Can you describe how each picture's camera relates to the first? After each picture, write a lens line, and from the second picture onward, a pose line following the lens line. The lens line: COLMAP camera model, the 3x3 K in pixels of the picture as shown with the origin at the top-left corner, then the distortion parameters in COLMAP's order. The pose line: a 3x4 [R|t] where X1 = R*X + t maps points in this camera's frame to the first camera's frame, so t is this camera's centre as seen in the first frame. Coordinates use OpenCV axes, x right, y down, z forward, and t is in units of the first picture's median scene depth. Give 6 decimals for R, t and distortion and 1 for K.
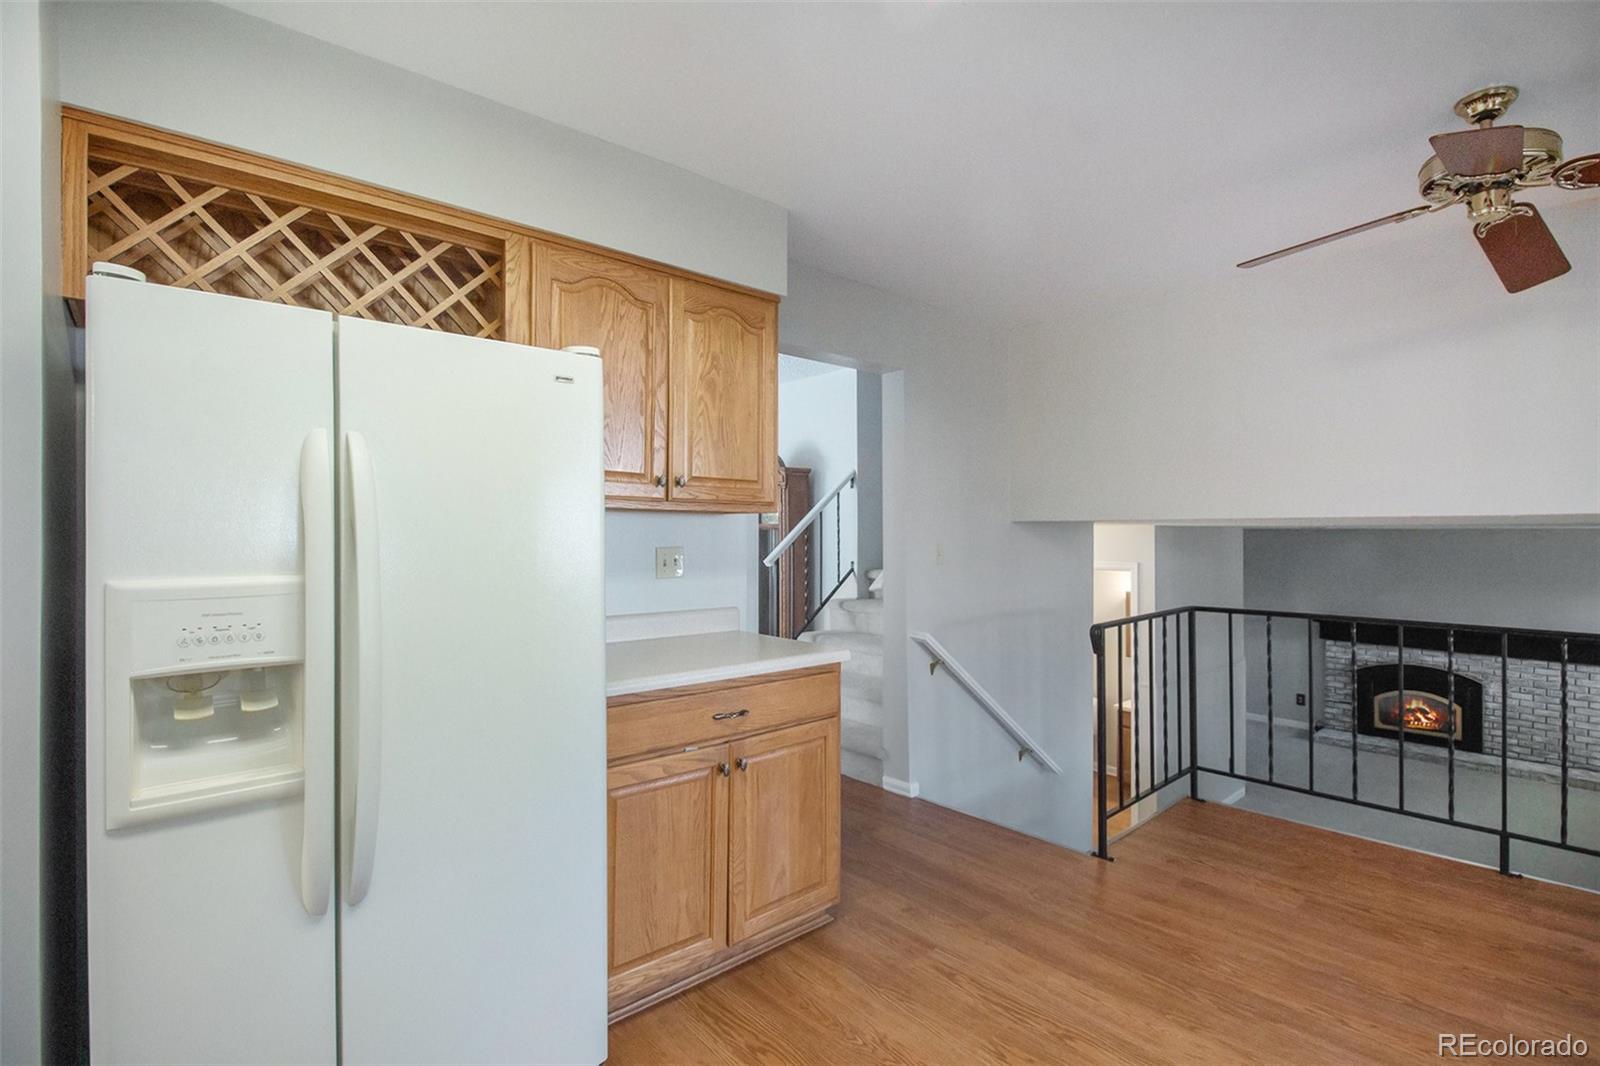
lens RADIAL K [[772.3, 0, 812.4], [0, 772.3, 524.6], [0, 0, 1]] dist [-0.002482, -0.000979]
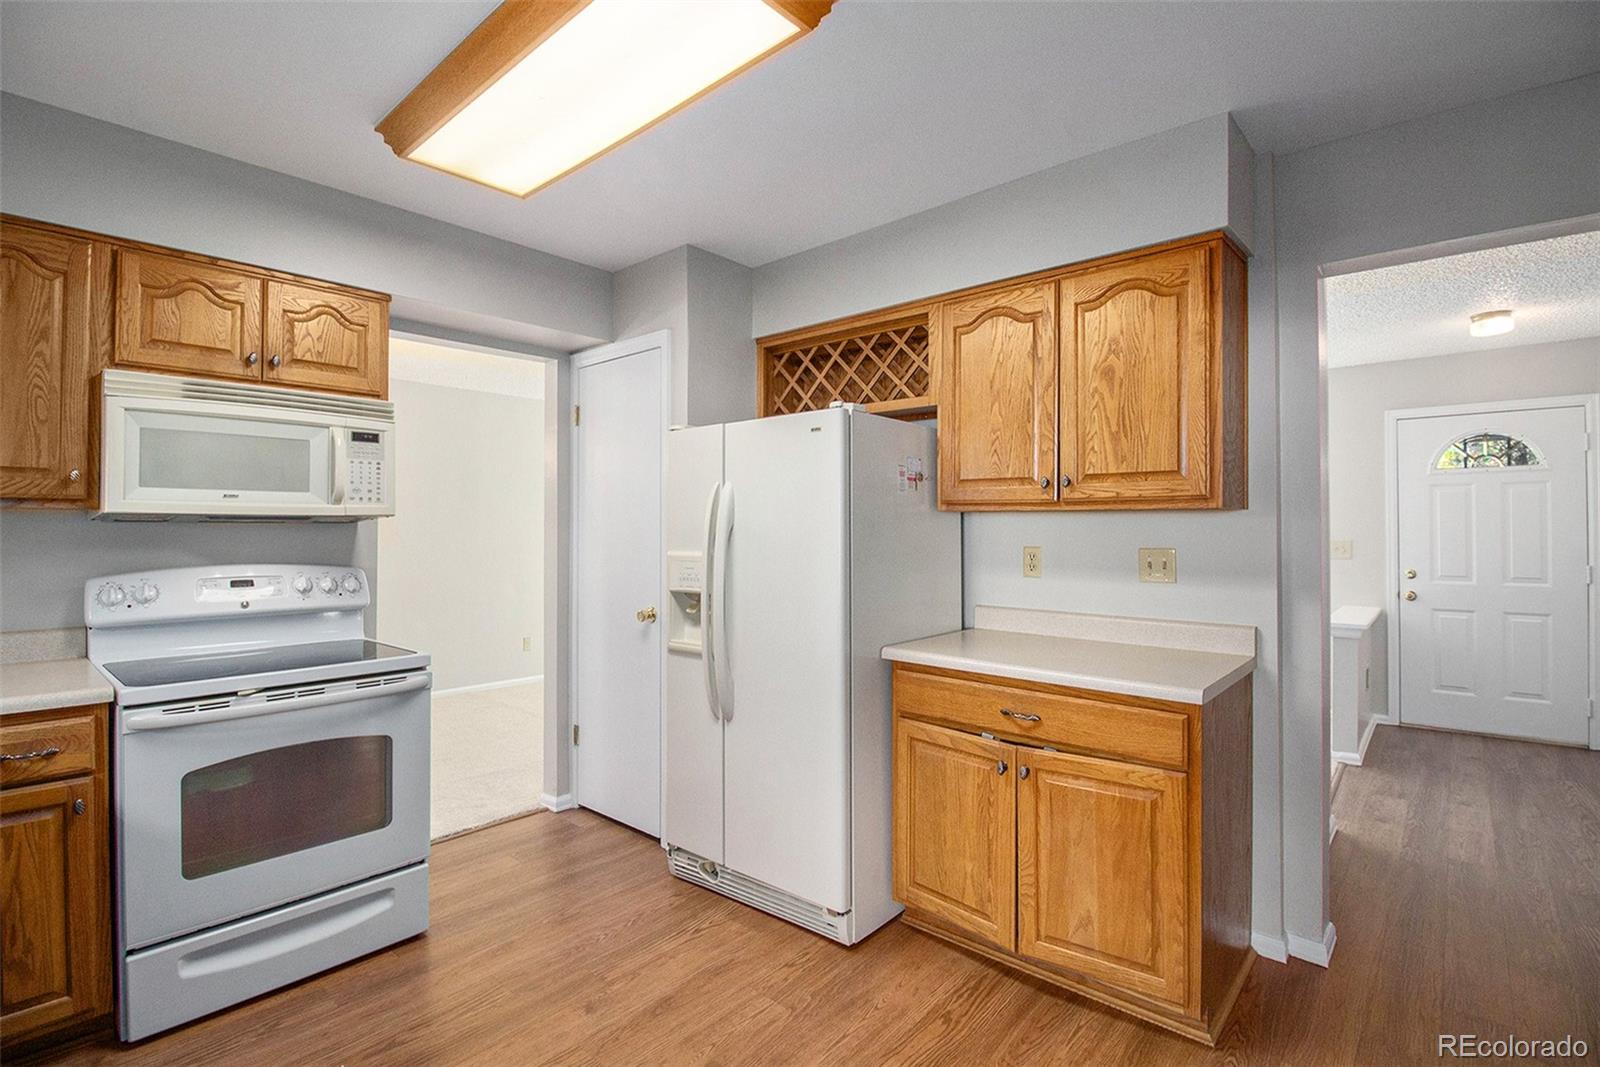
lens RADIAL K [[772.3, 0, 809.9], [0, 772.3, 534.6], [0, 0, 1]] dist [-0.002482, -0.000979]
pose [[0.112306, -0.002103, -0.993671, 0.842244], [-0.001584, 0.999996, -0.002295, 0.016443], [0.993672, 0.001832, 0.112302, 0.618829]]
